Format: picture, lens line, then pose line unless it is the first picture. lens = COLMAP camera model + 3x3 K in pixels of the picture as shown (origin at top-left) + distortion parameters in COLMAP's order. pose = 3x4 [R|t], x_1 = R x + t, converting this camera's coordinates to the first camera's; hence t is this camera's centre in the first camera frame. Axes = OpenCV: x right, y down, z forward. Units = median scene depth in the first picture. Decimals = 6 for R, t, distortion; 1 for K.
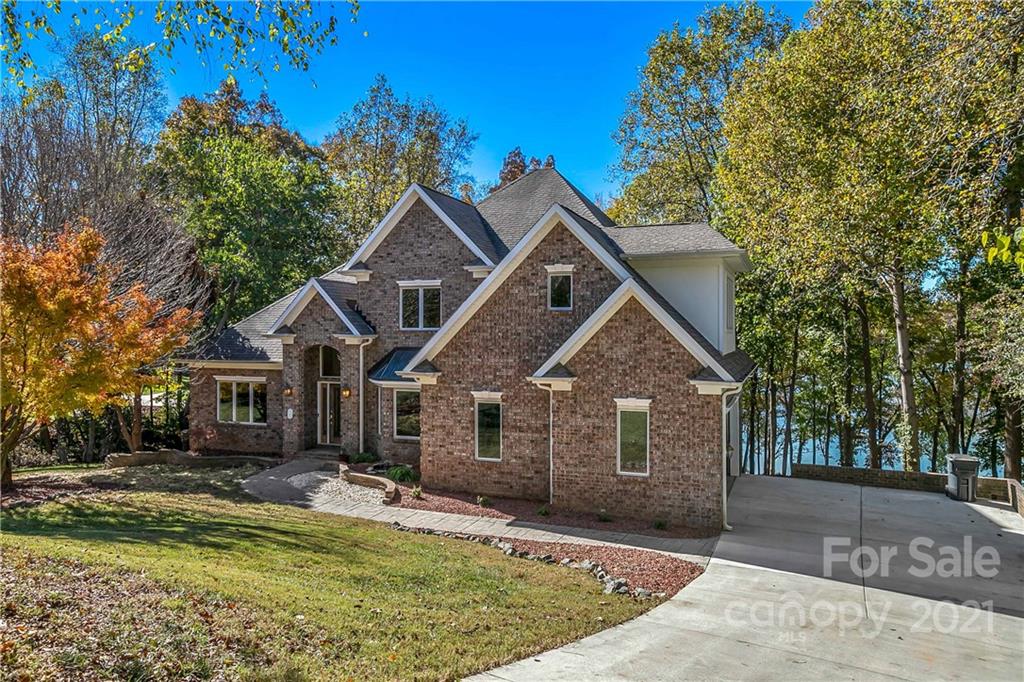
lens RADIAL K [[736.1, 0, 512.0], [0, 736.1, 341.0], [0, 0, 1]] dist [0.000351, 0.000010]
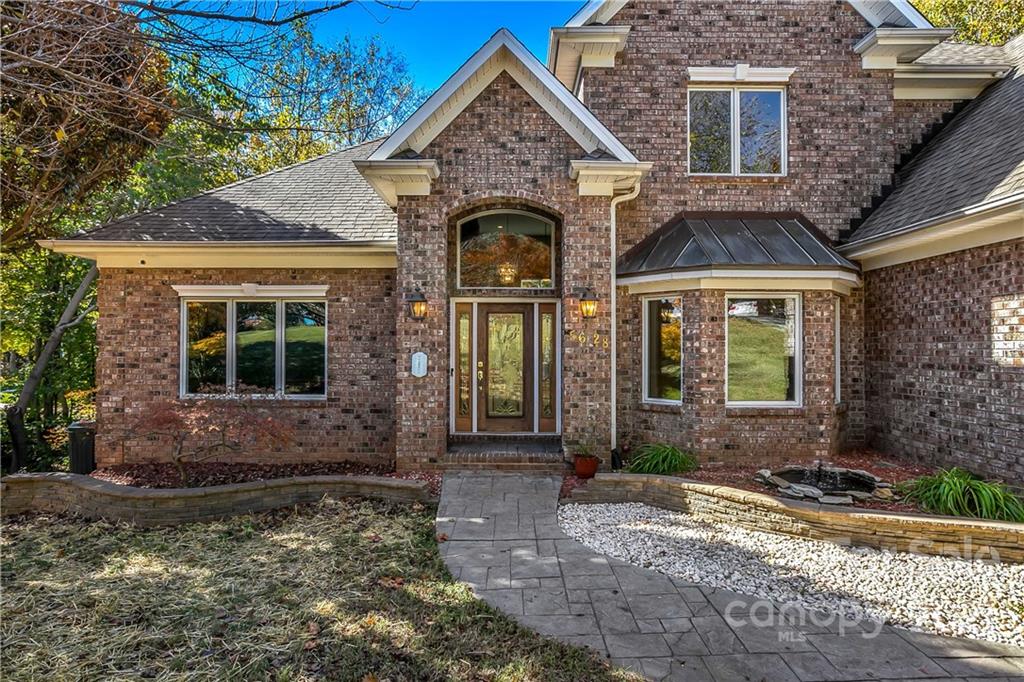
lens RADIAL K [[528.6, 0, 512.0], [0, 528.6, 341.0], [0, 0, 1]] dist [-0.015423, 0.000234]
pose [[0.928310, 0.004887, 0.371776, -0.365034], [0.004634, 0.999684, -0.024711, 0.093564], [-0.371779, 0.024663, 0.927994, 0.708675]]
